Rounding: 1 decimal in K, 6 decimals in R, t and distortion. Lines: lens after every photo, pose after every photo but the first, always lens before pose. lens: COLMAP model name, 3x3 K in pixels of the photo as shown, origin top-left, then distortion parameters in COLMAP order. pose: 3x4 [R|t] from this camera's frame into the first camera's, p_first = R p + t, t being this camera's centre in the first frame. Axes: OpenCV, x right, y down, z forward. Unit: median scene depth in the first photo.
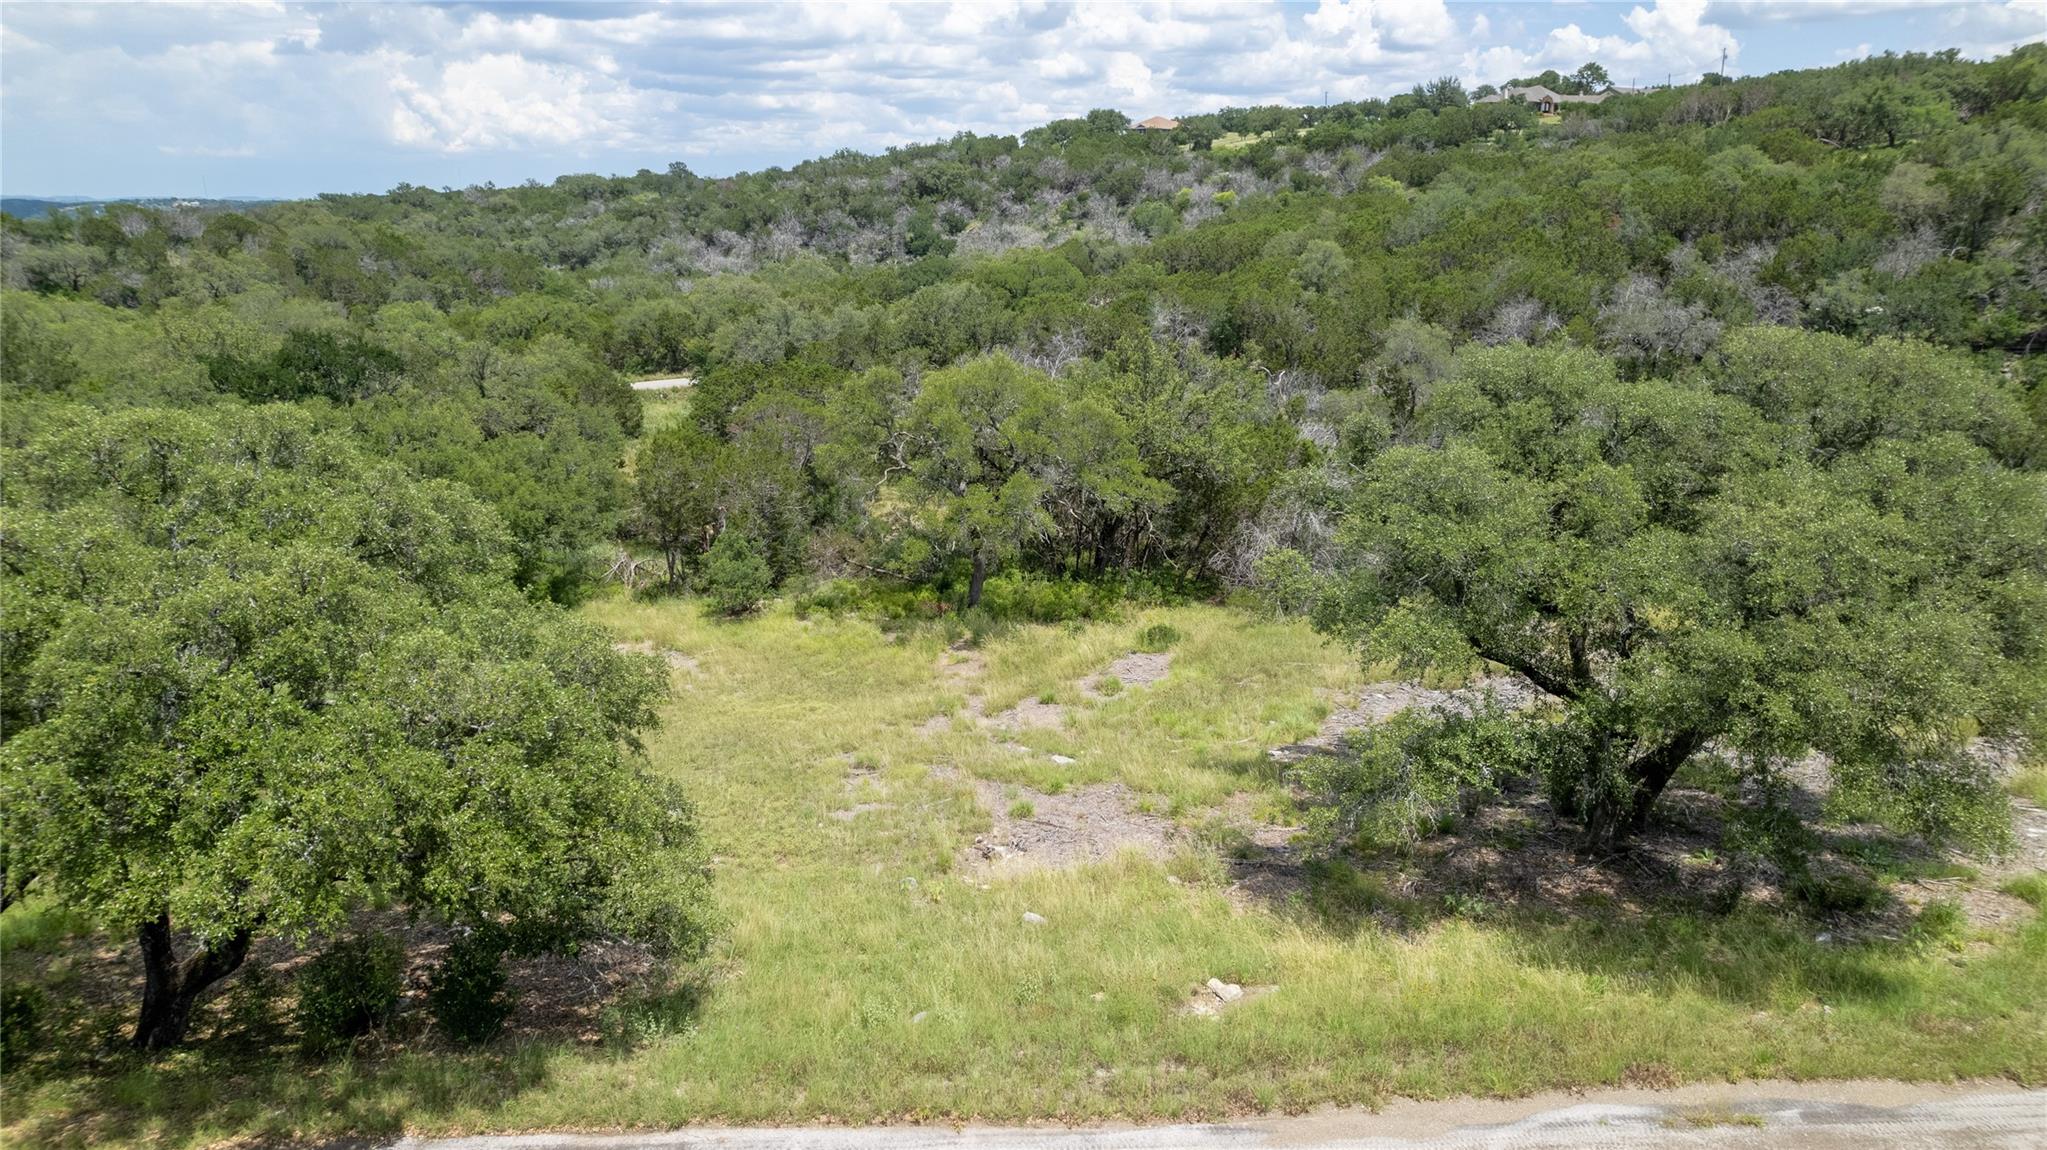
lens RADIAL K [[1330.4, 0, 1023.4], [0, 1330.4, 559.9], [0, 0, 1]] dist [-0.072966, 0.063948]
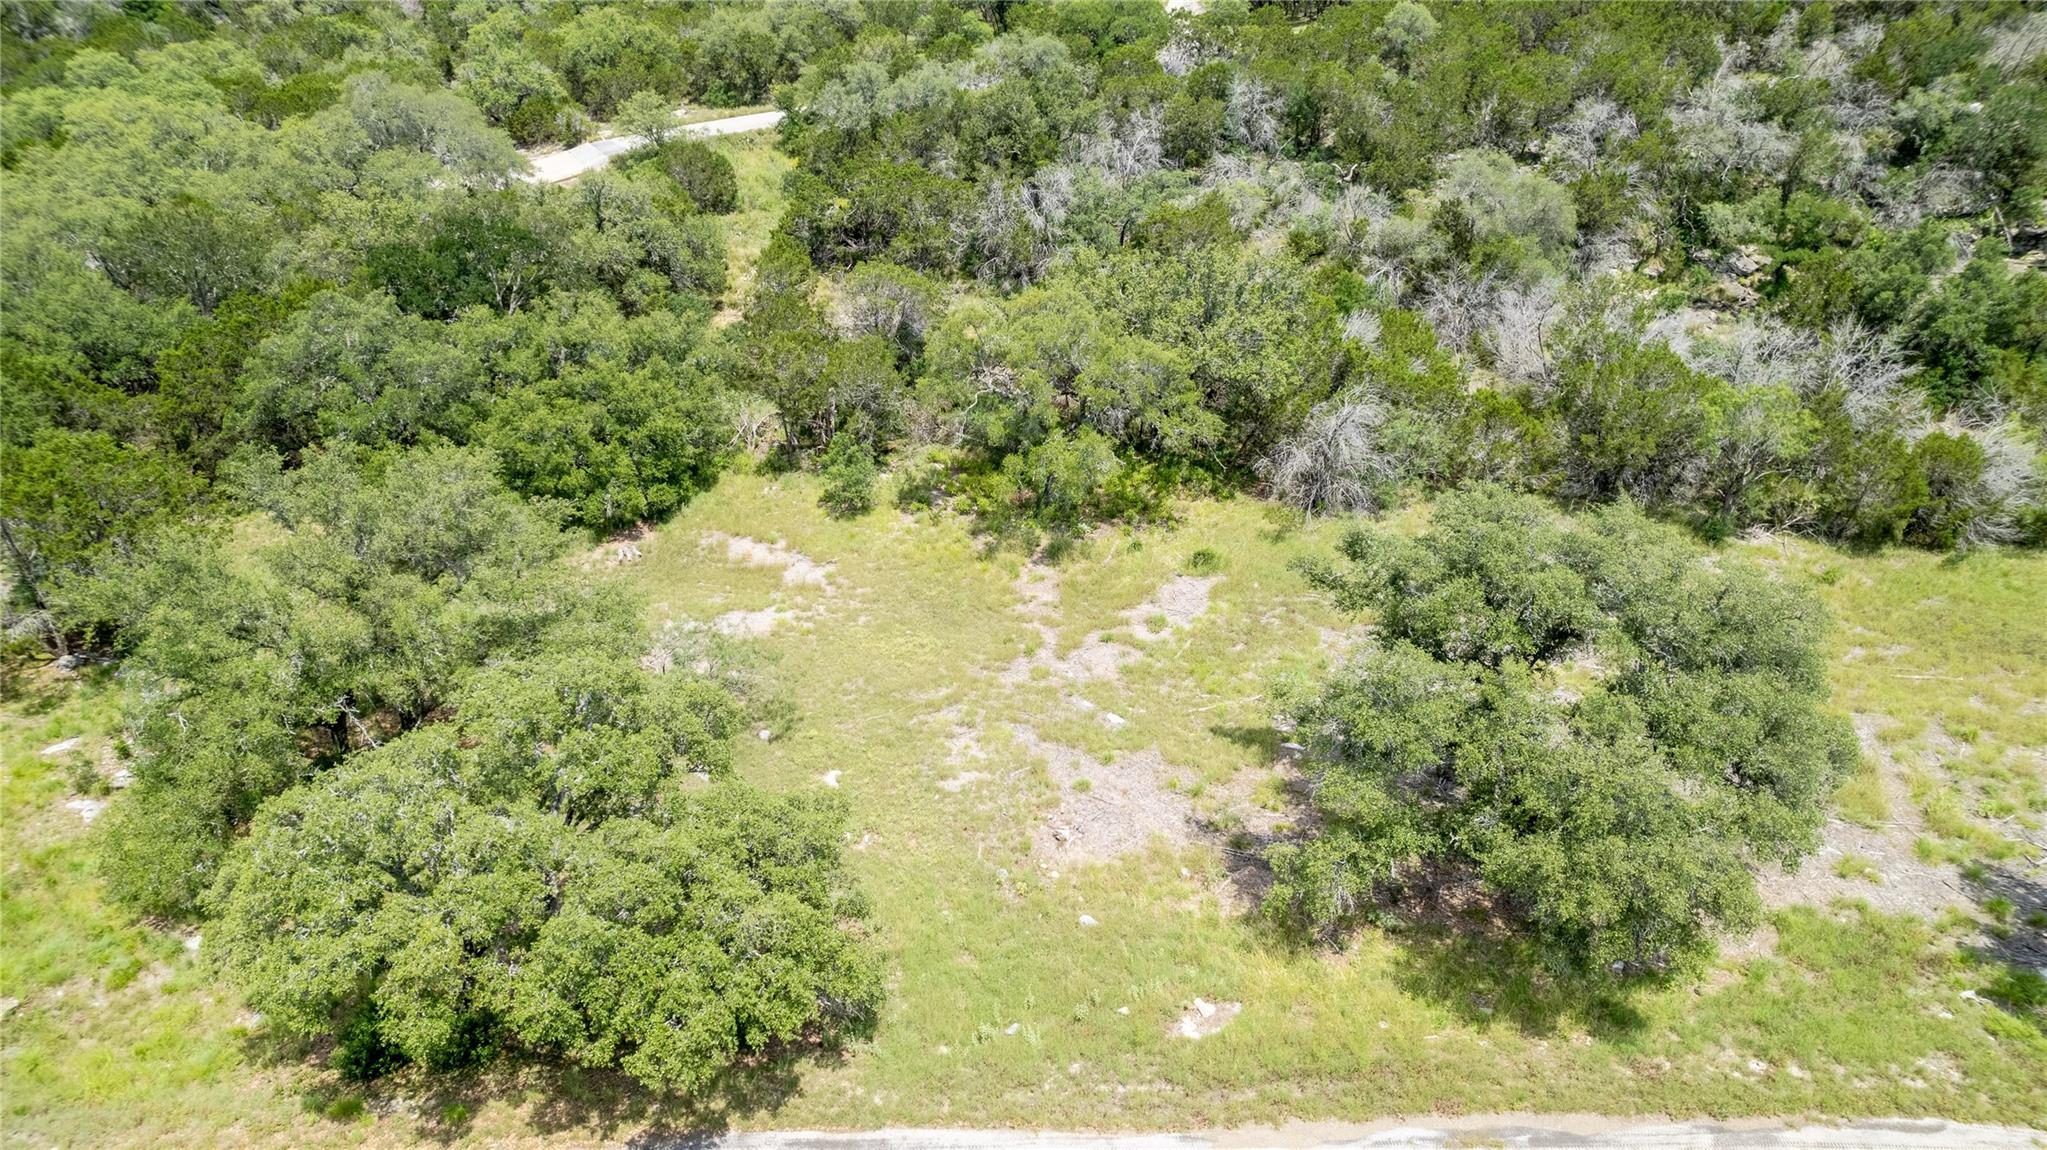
lens RADIAL K [[1330.4, 0, 1023.3], [0, 1330.4, 576.7], [0, 0, 1]] dist [-0.072966, 0.063948]
pose [[0.998353, 0.031450, -0.047974, -0.003738], [-0.015422, 0.952676, 0.303598, -0.520291], [0.055251, -0.302358, 0.951592, -0.292805]]
